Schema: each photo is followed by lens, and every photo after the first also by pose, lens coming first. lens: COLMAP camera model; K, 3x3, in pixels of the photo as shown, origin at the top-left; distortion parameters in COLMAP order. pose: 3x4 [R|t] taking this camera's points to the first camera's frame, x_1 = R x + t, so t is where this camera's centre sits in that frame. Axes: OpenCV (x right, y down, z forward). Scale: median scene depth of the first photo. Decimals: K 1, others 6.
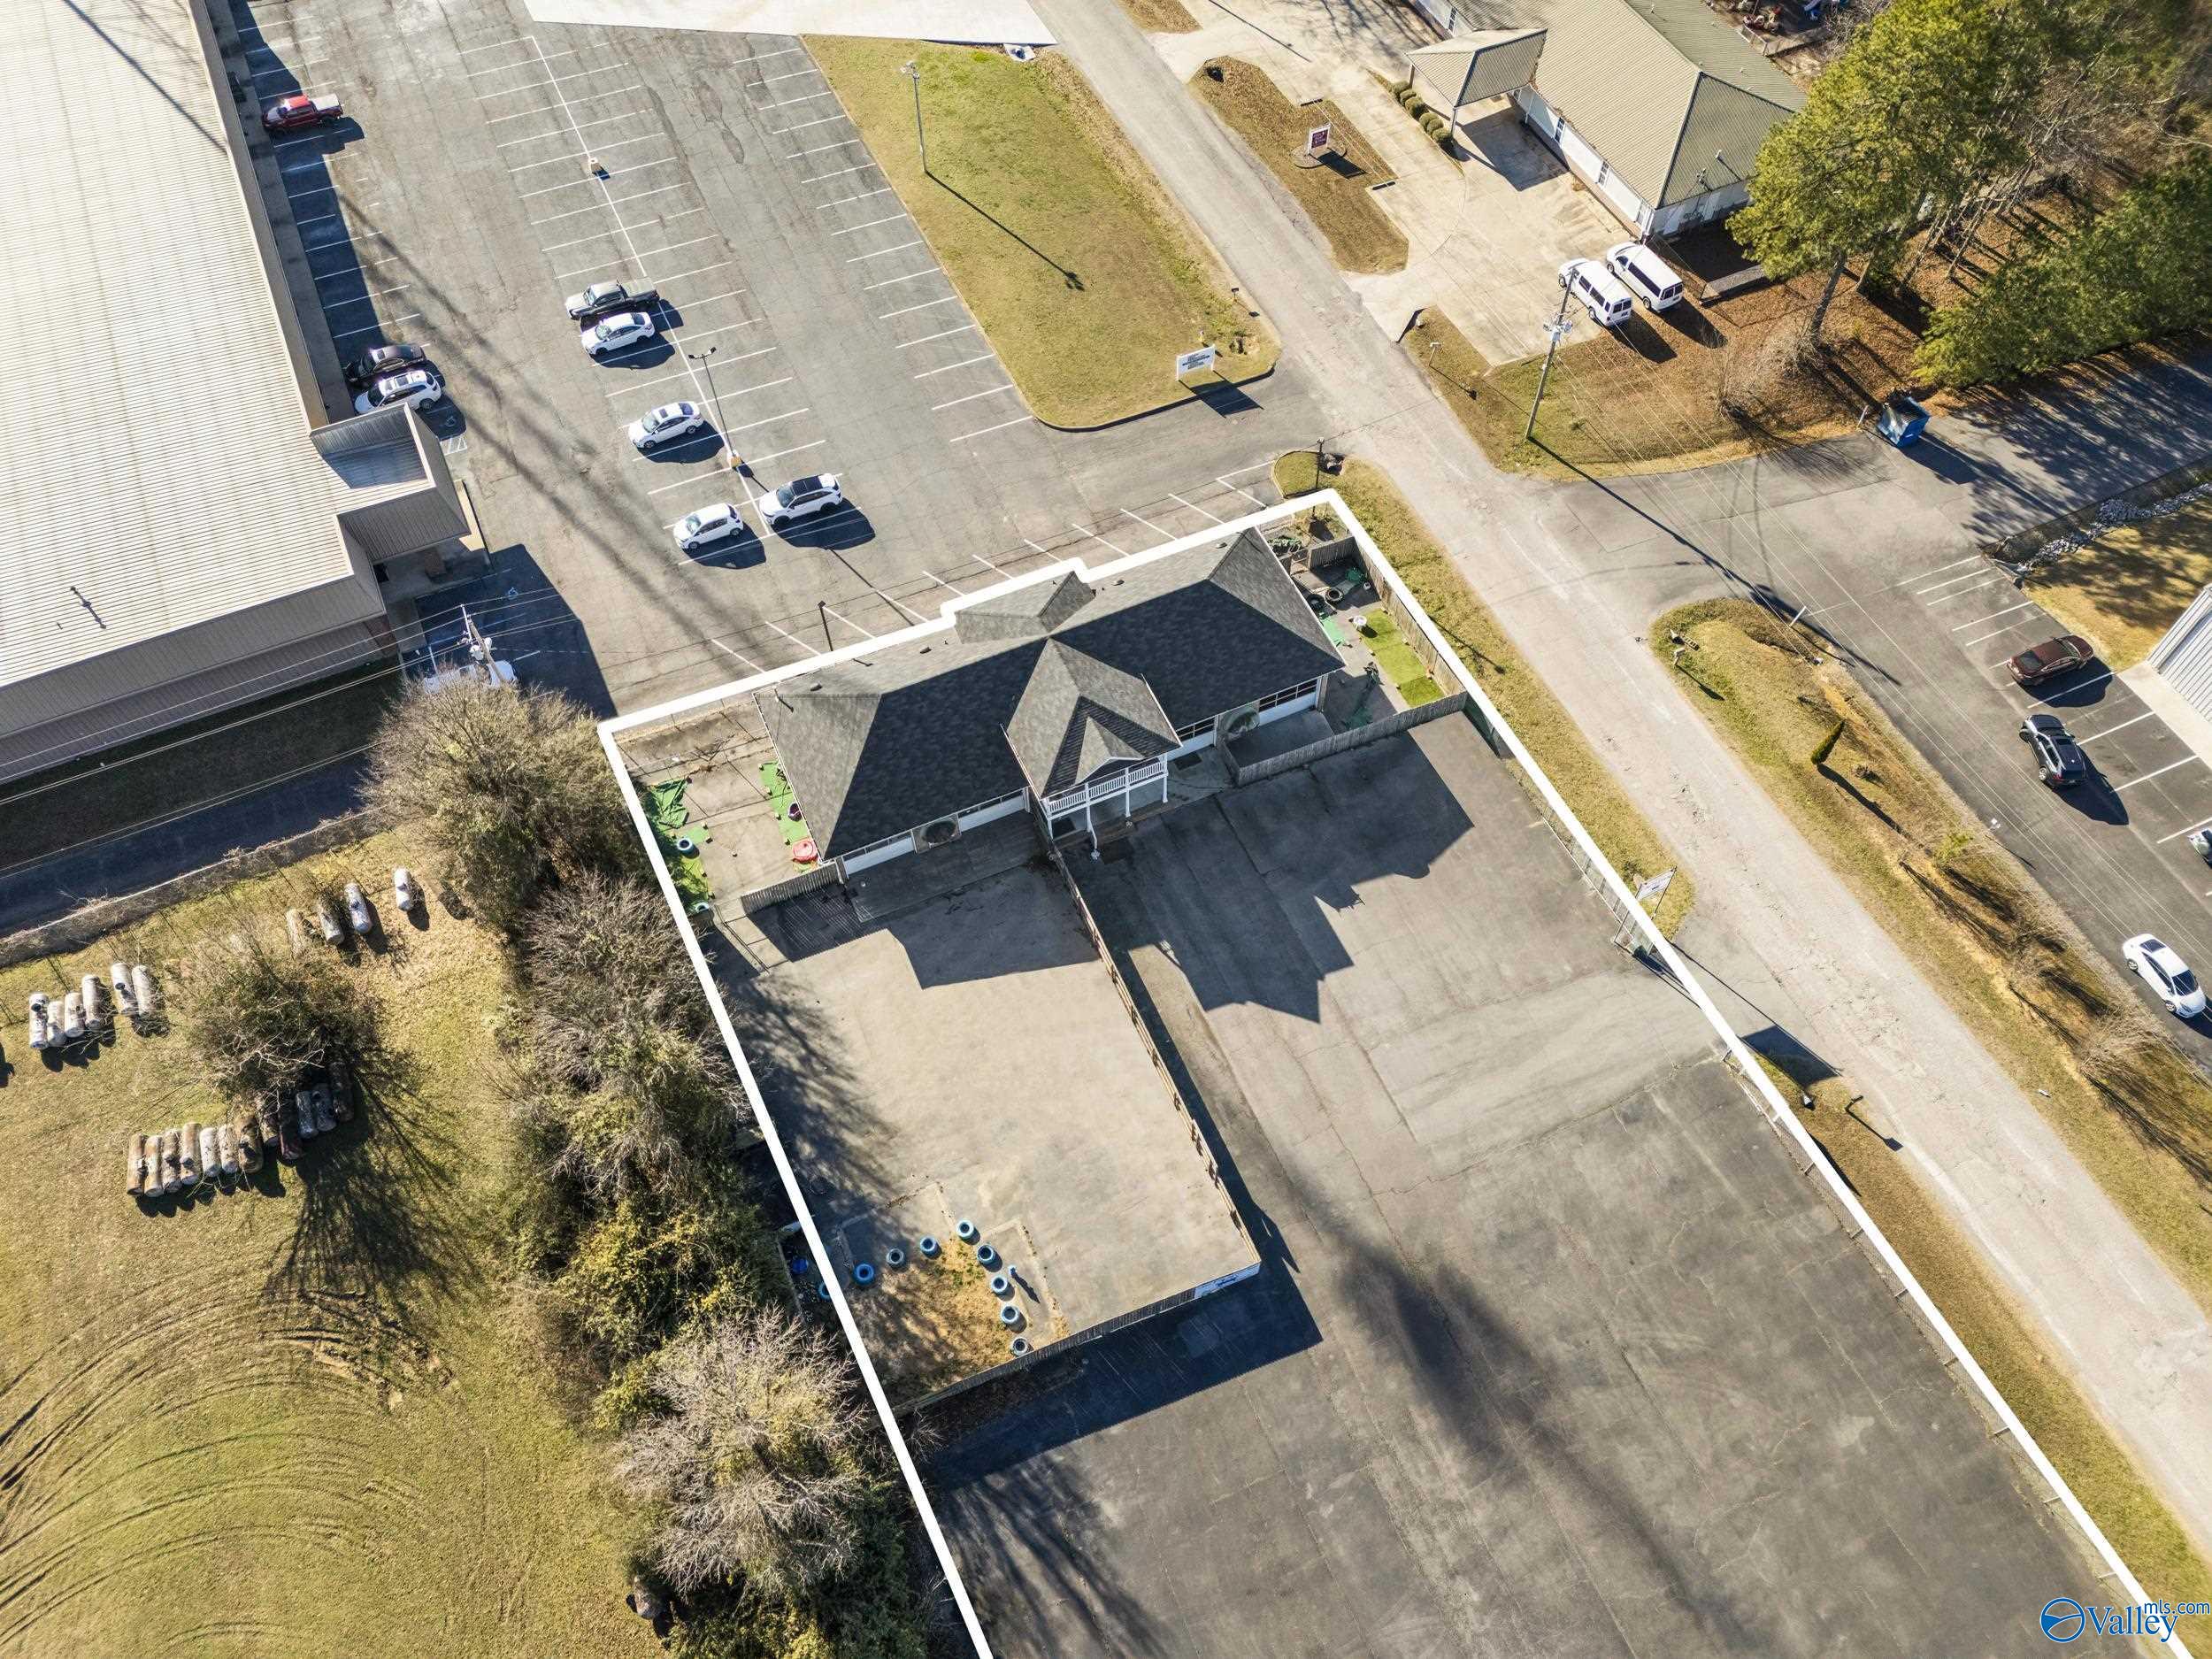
lens RADIAL K [[1612.6, 0, 1105.6], [0, 1612.6, 834.2], [0, 0, 1]] dist [0.081492, -0.068350]
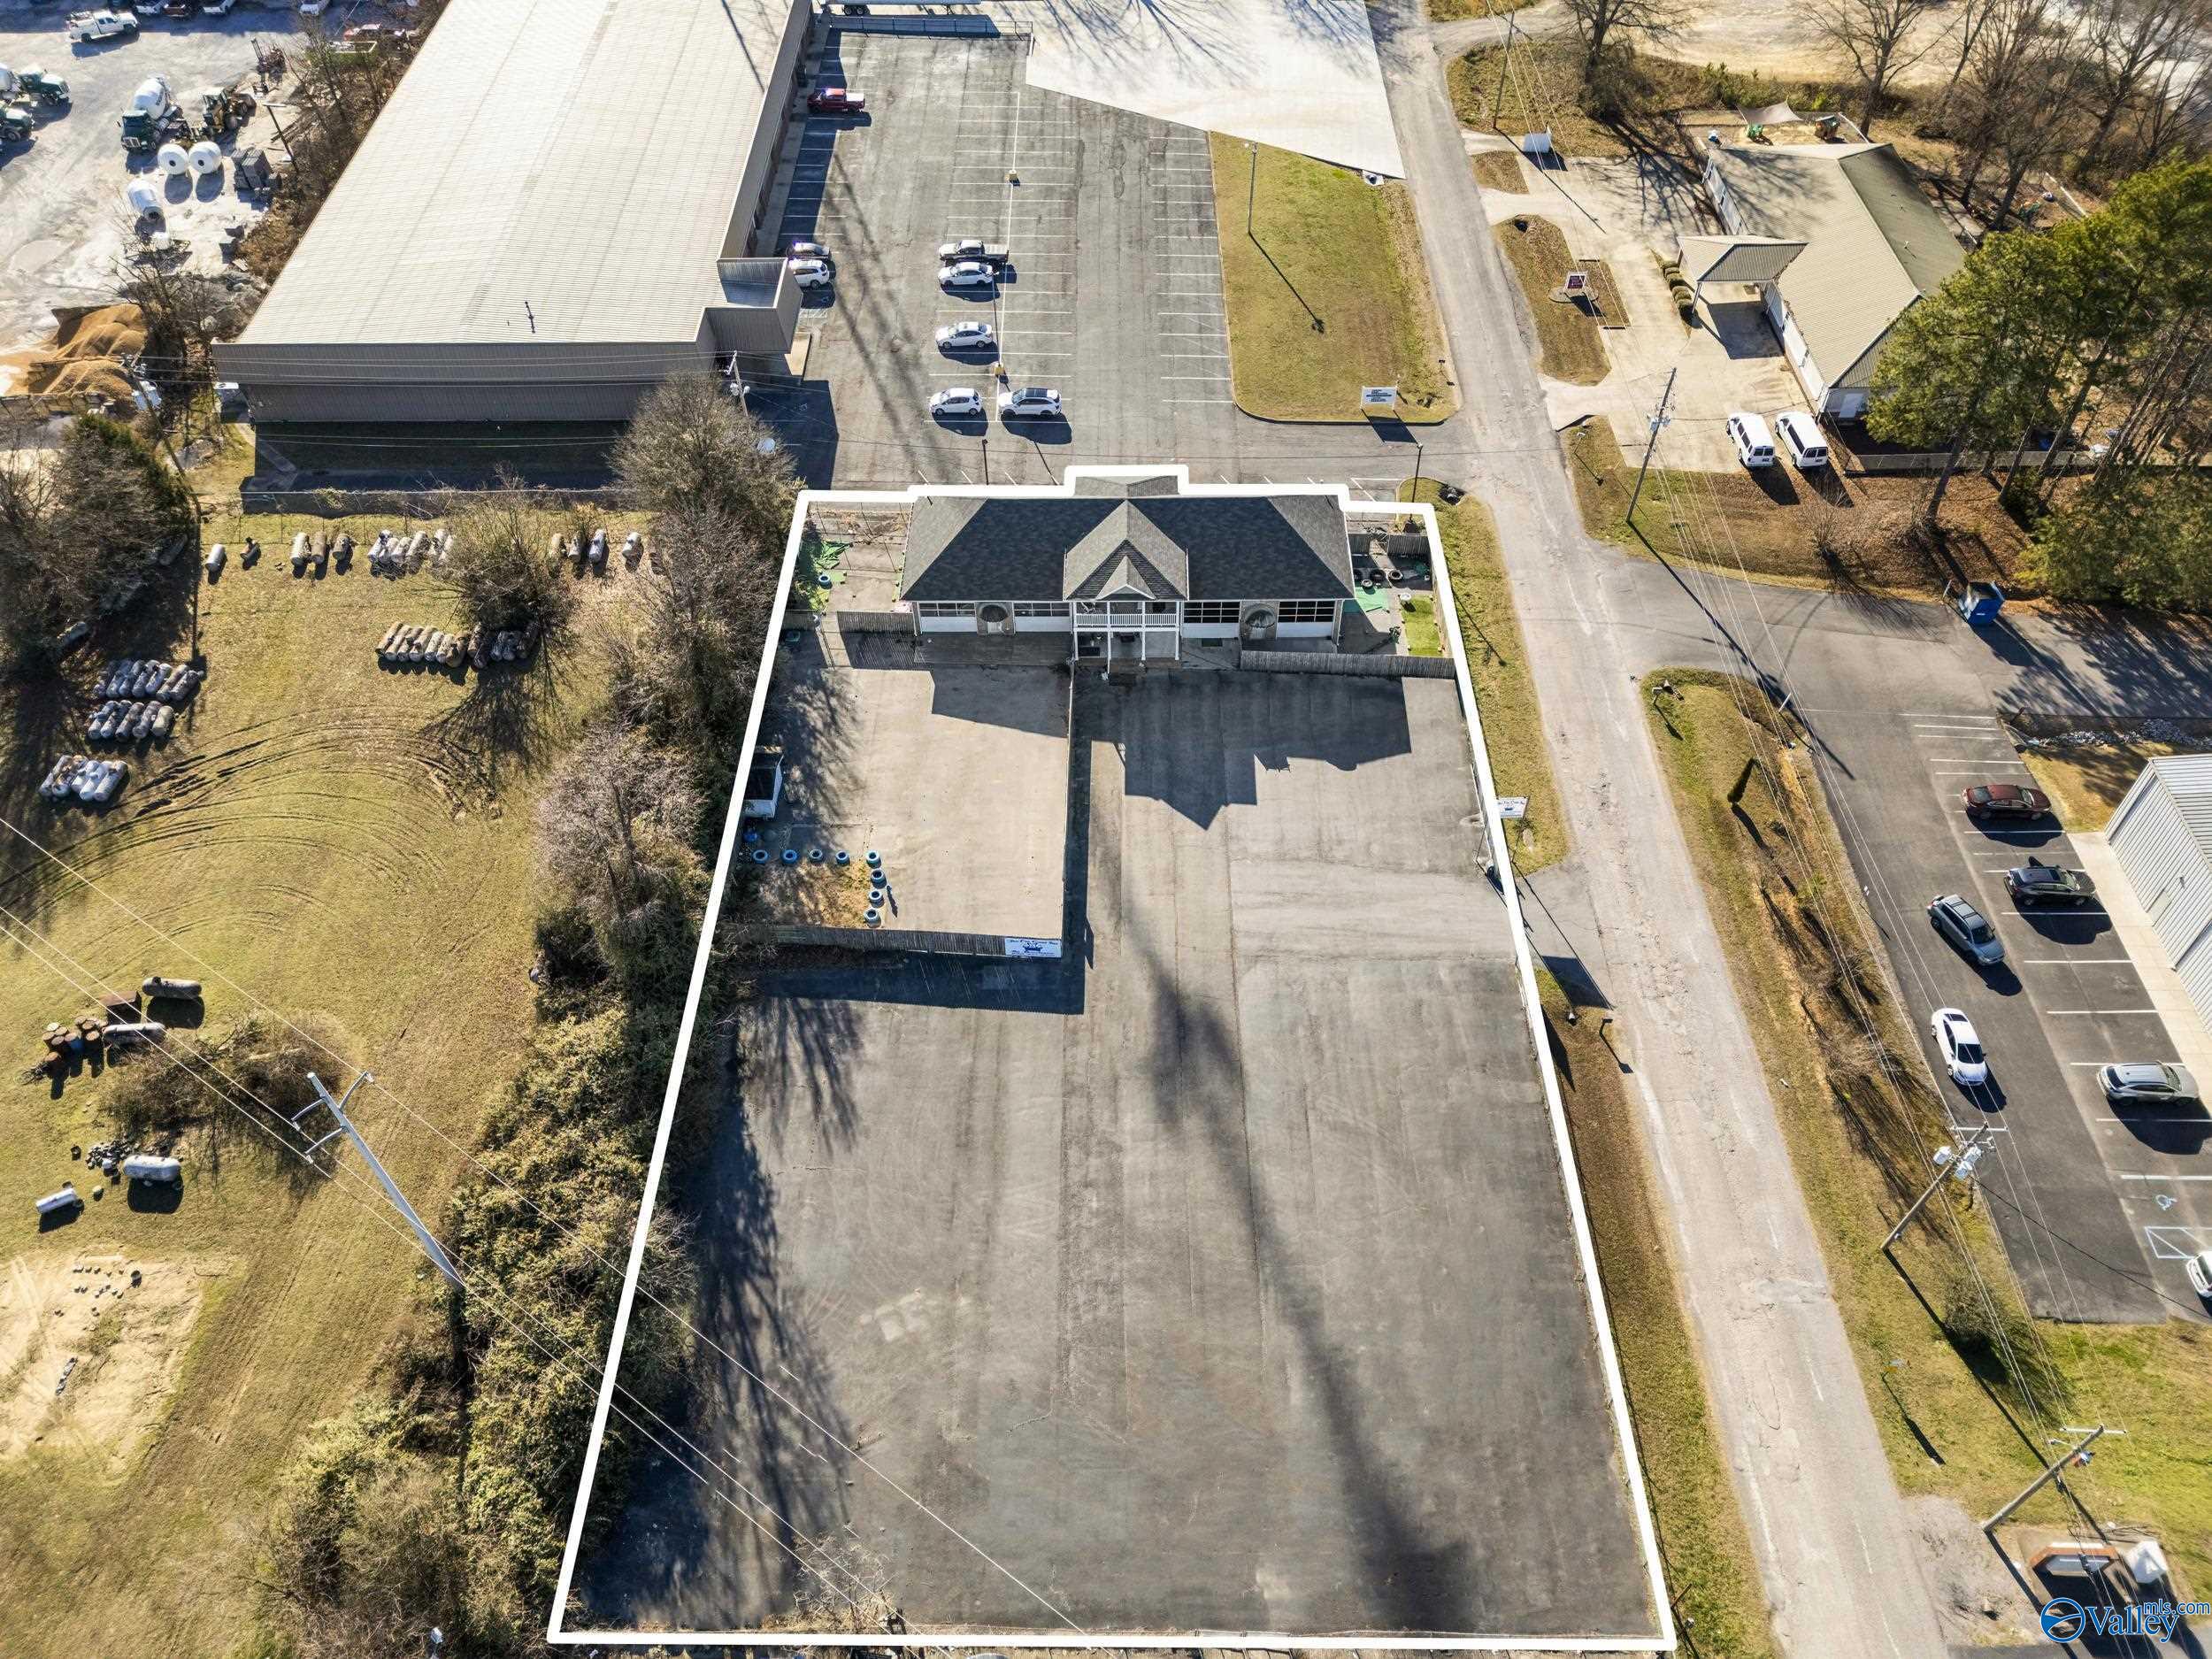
lens RADIAL K [[1612.6, 0, 1108.1], [0, 1612.6, 839.2], [0, 0, 1]] dist [0.081492, -0.068350]
pose [[0.910489, 0.314394, -0.268639, 0.362586], [-0.351493, 0.930594, -0.102211, 0.251887], [0.217859, 0.187487, 0.957803, -0.166452]]
